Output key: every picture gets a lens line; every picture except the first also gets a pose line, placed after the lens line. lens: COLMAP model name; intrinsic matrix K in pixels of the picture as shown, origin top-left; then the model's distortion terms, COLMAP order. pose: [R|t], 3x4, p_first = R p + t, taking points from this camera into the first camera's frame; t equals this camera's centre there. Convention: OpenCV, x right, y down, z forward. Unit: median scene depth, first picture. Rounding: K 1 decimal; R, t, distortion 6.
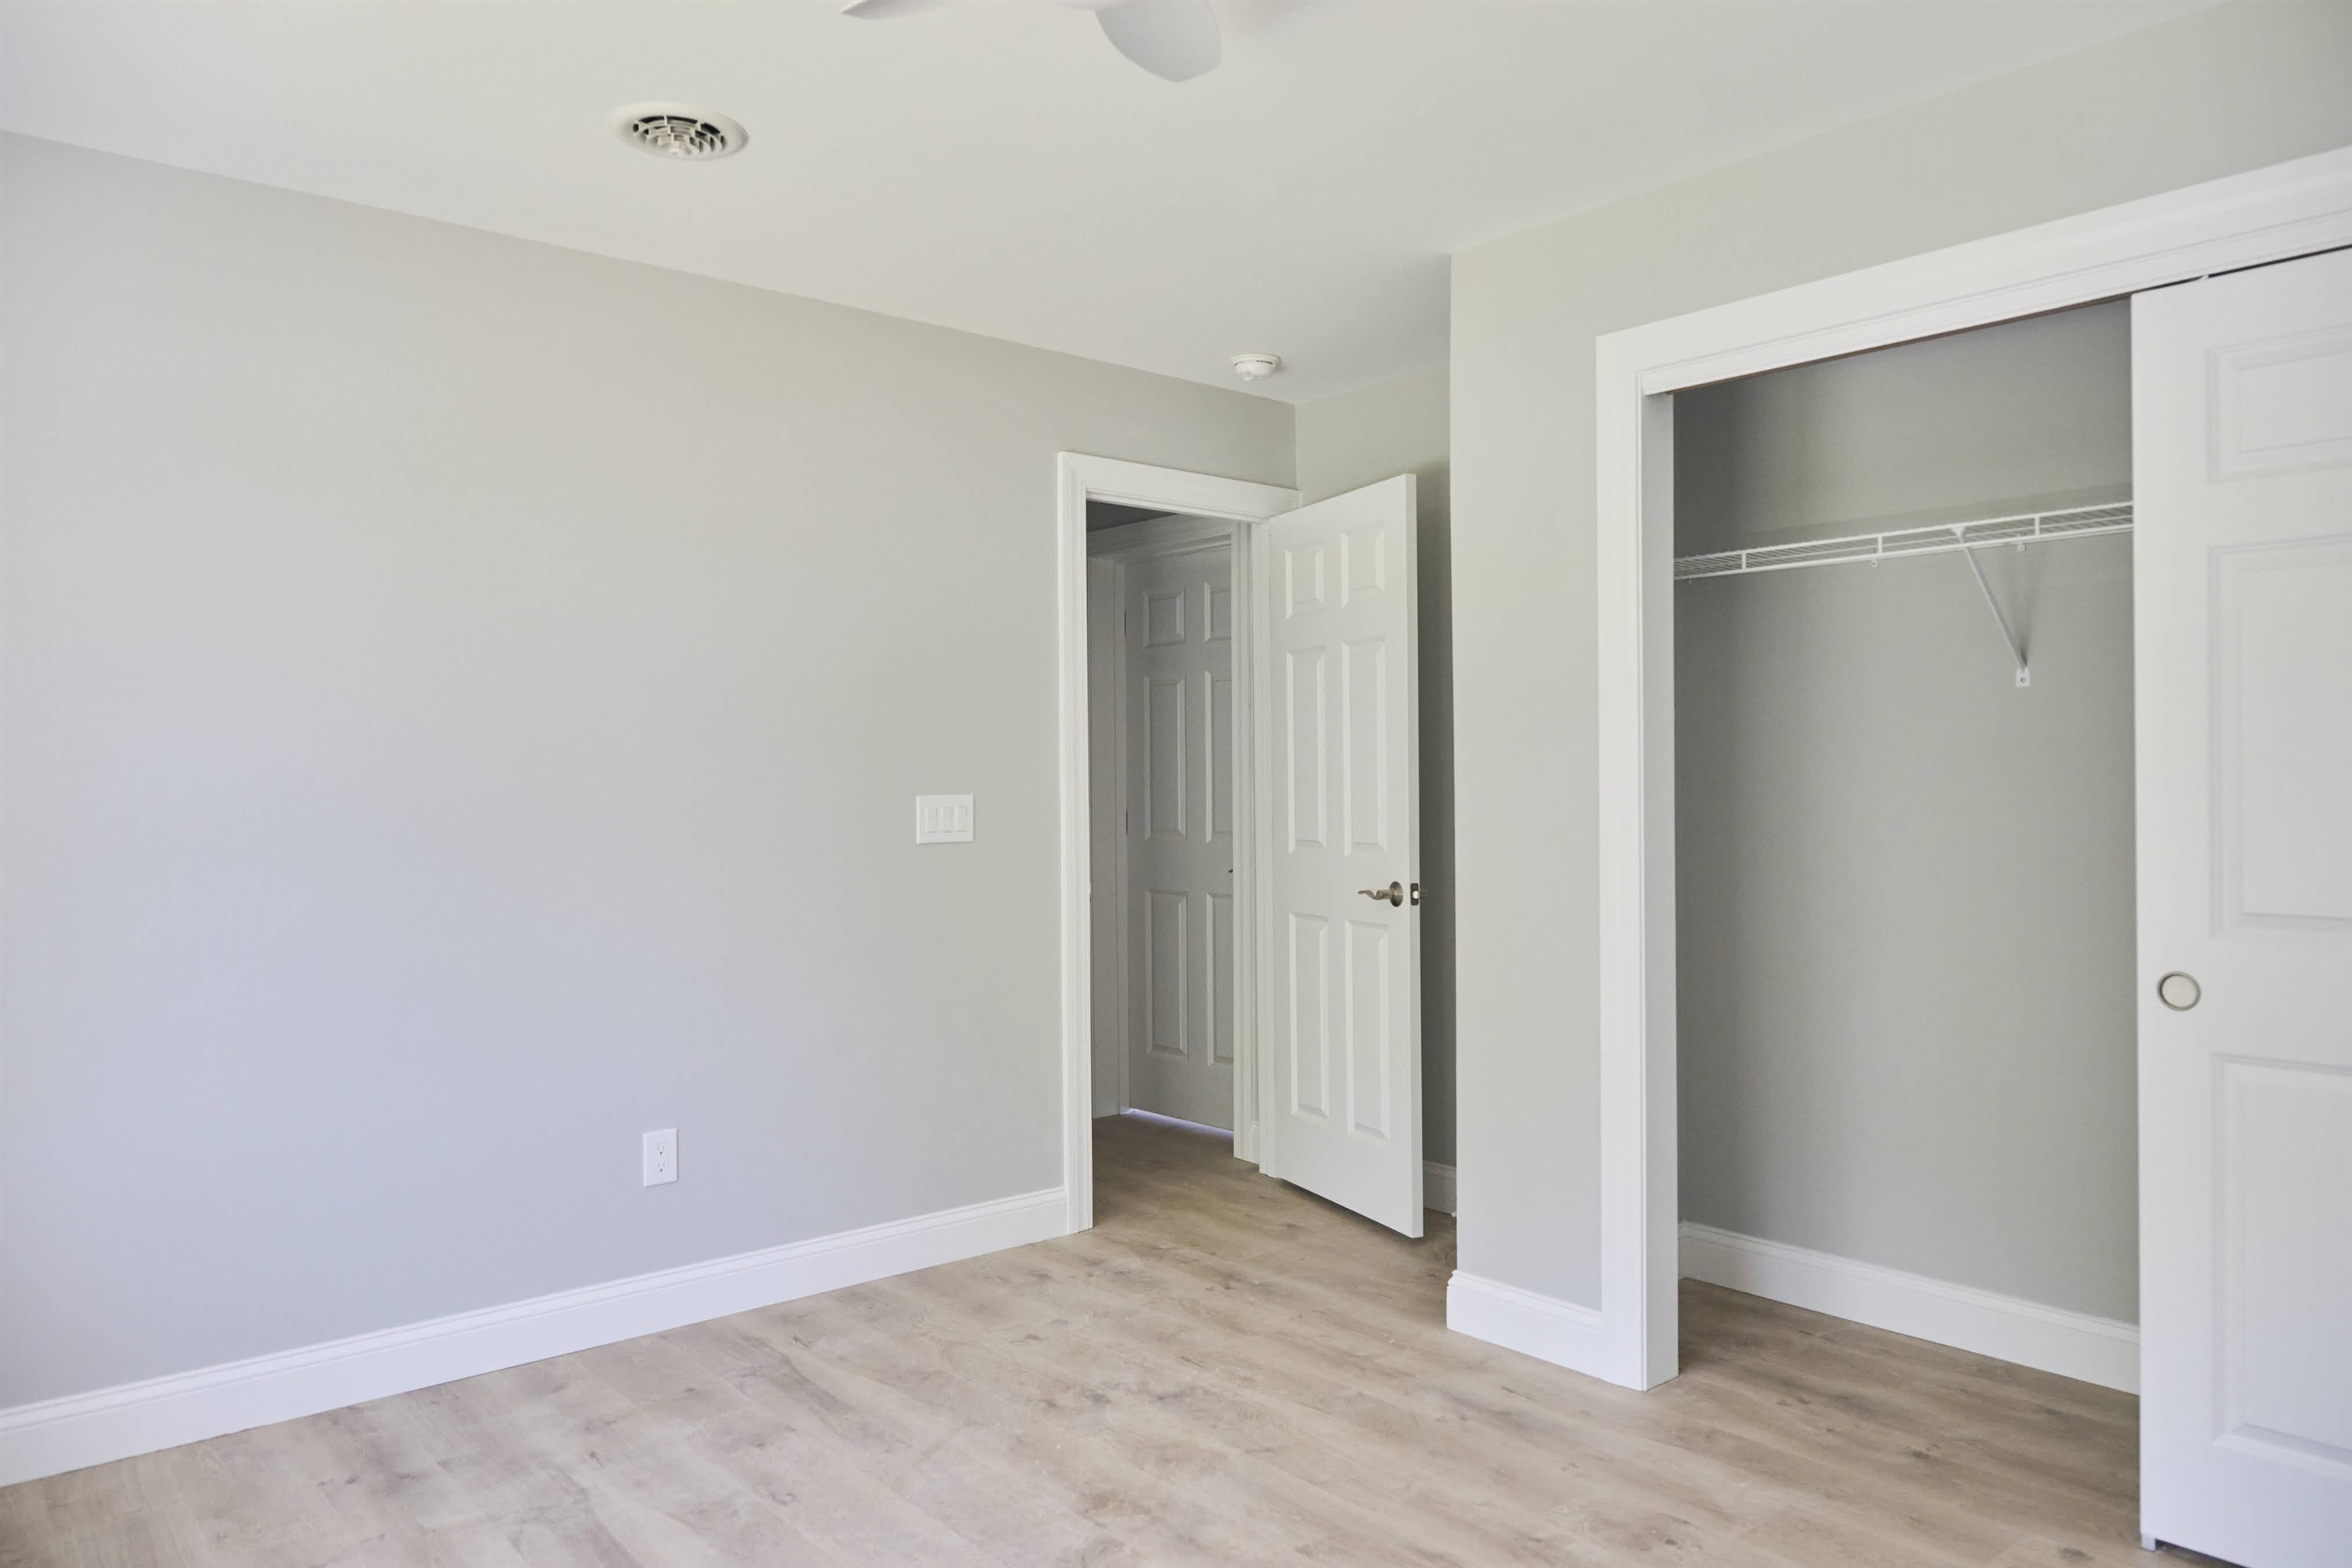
lens RADIAL K [[1560.7, 0, 1171.3], [0, 1560.7, 773.1], [0, 0, 1]] dist [-0.003535, -0.002702]
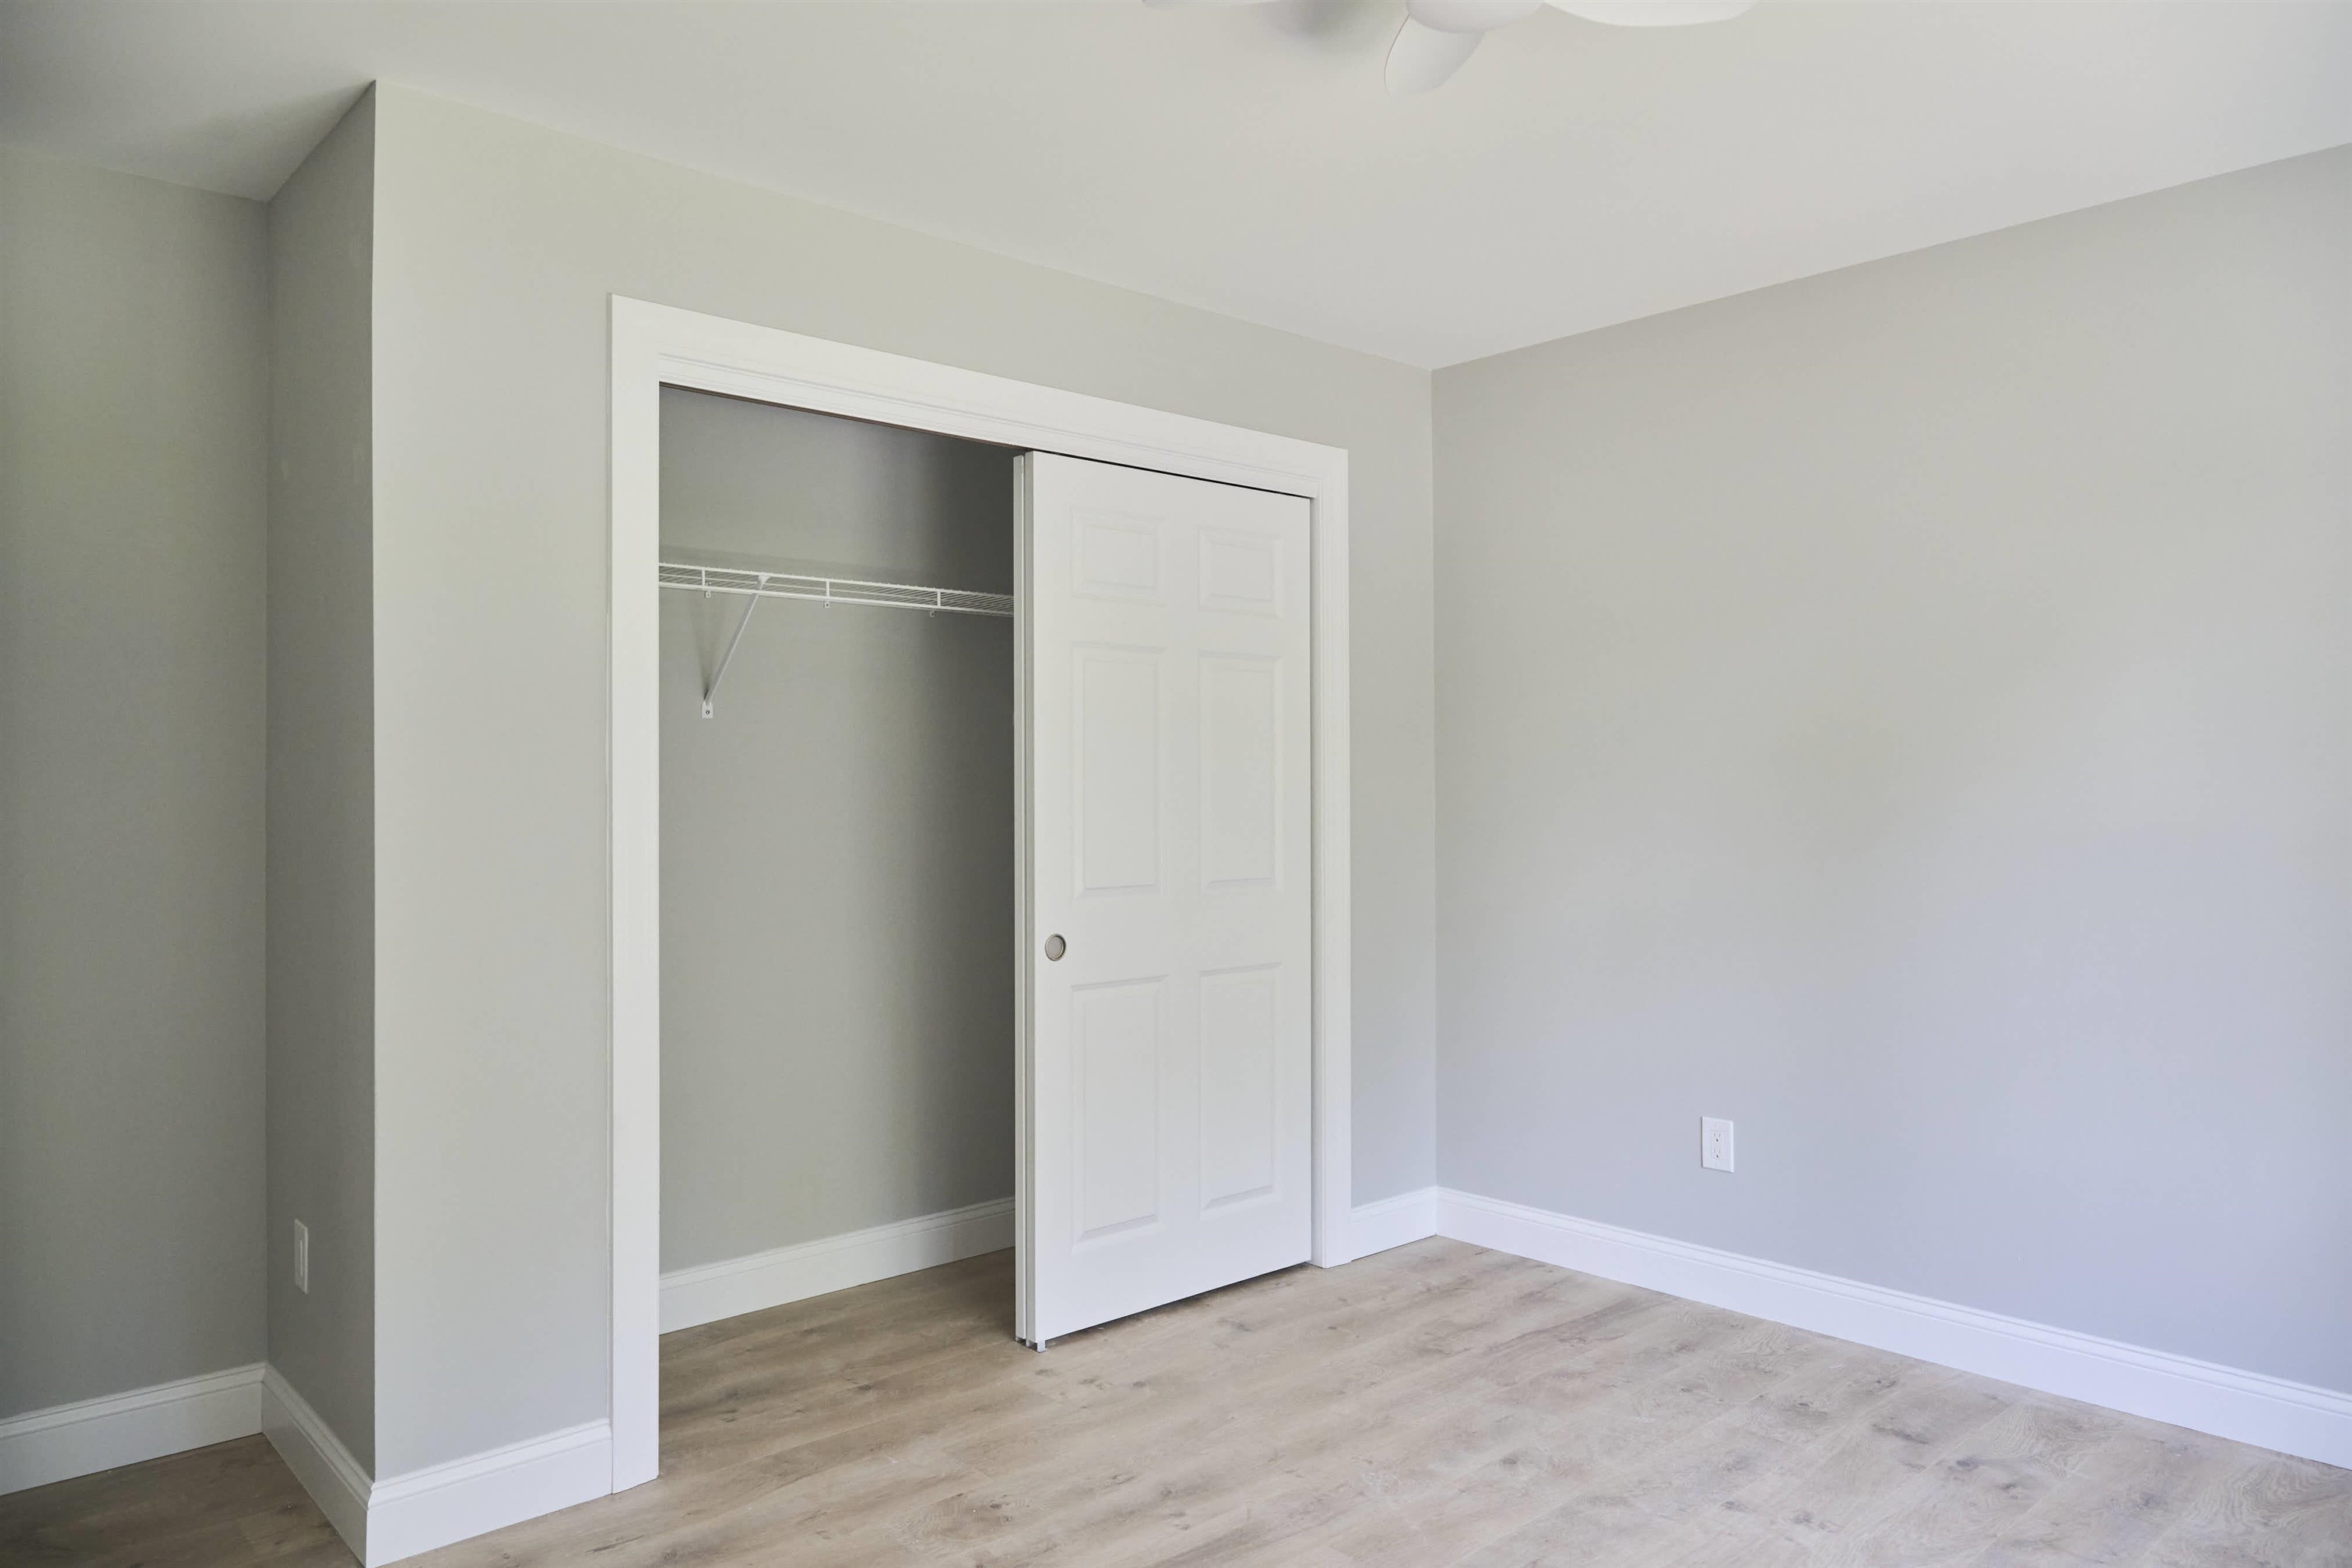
lens RADIAL K [[1560.7, 0, 1169.1], [0, 1560.7, 773.1], [0, 0, 1]] dist [-0.003535, -0.002702]
pose [[-0.027489, 0.019558, 0.999431, -0.812697], [0.002619, 0.999807, -0.019493, 0.009445], [-0.999619, 0.002082, -0.027534, 0.960651]]
